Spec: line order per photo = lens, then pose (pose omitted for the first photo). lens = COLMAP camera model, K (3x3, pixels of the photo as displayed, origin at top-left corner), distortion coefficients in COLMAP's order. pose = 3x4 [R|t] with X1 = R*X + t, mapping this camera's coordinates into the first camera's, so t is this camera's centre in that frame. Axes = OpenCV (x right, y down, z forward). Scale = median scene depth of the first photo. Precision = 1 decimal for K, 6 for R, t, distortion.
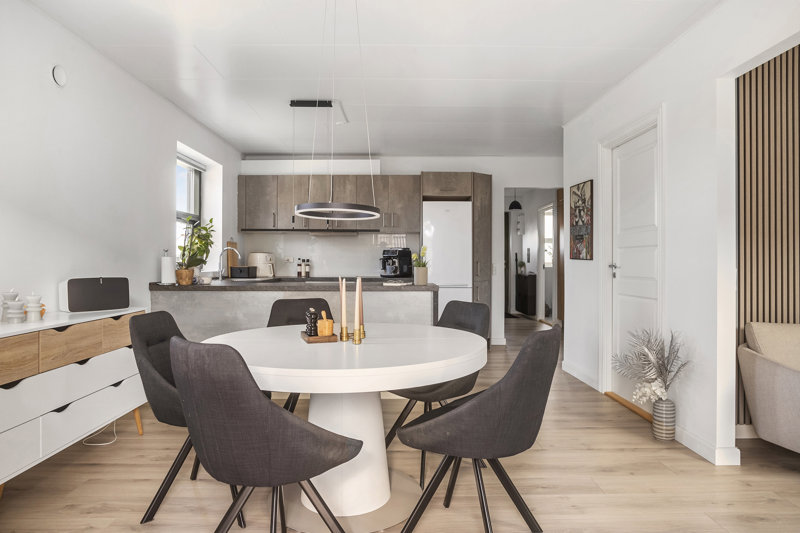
lens RADIAL K [[472.1, 0, 400.0], [0, 472.1, 266.5], [0, 0, 1]] dist [-0.059256, 0.000233]
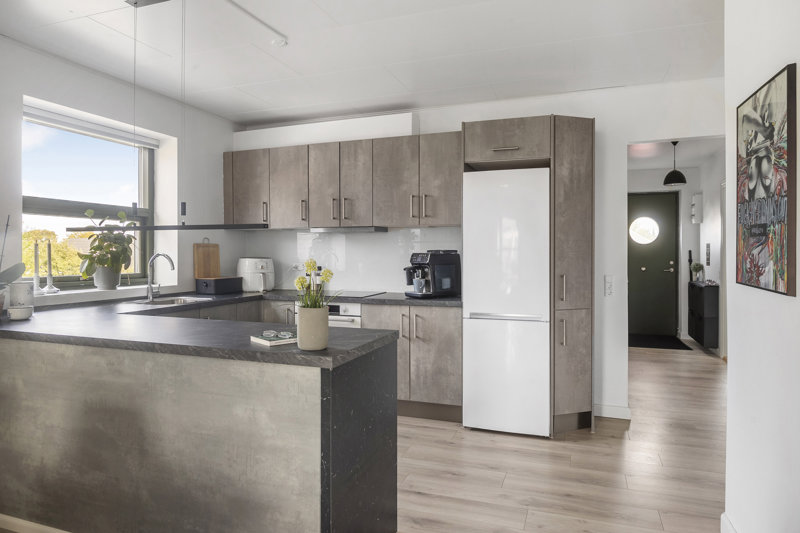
lens RADIAL K [[484.0, 0, 403.2], [0, 484.0, 257.0], [0, 0, 1]] dist [-0.046775, 0.028072]
pose [[0.938069, 0.000451, -0.346449, 0.180877], [-0.002180, 0.999987, -0.004601, -0.028081], [0.346442, 0.005071, 0.938058, 0.393031]]
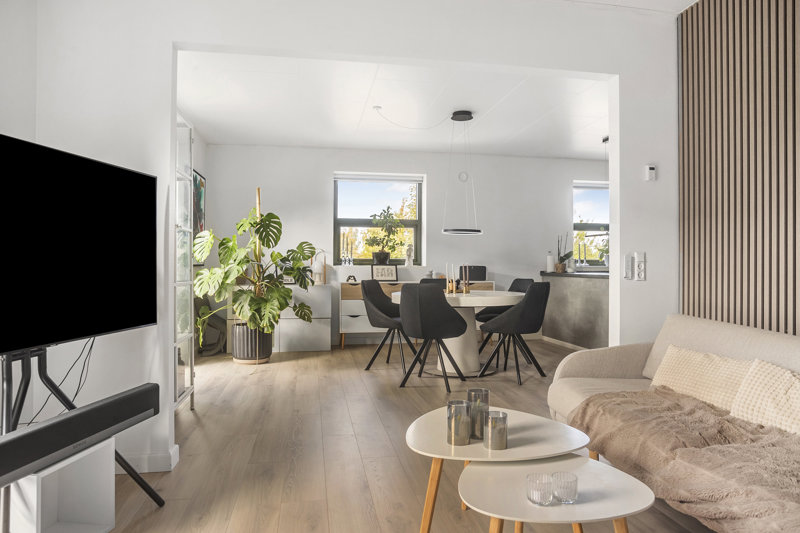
lens RADIAL K [[484.0, 0, 403.2], [0, 484.0, 257.0], [0, 0, 1]] dist [-0.046775, 0.028072]
pose [[0.149509, -0.018147, -0.988594, 0.723192], [-0.005218, 0.999803, -0.019142, 0.012666], [0.988747, 0.008021, 0.149384, 0.140150]]
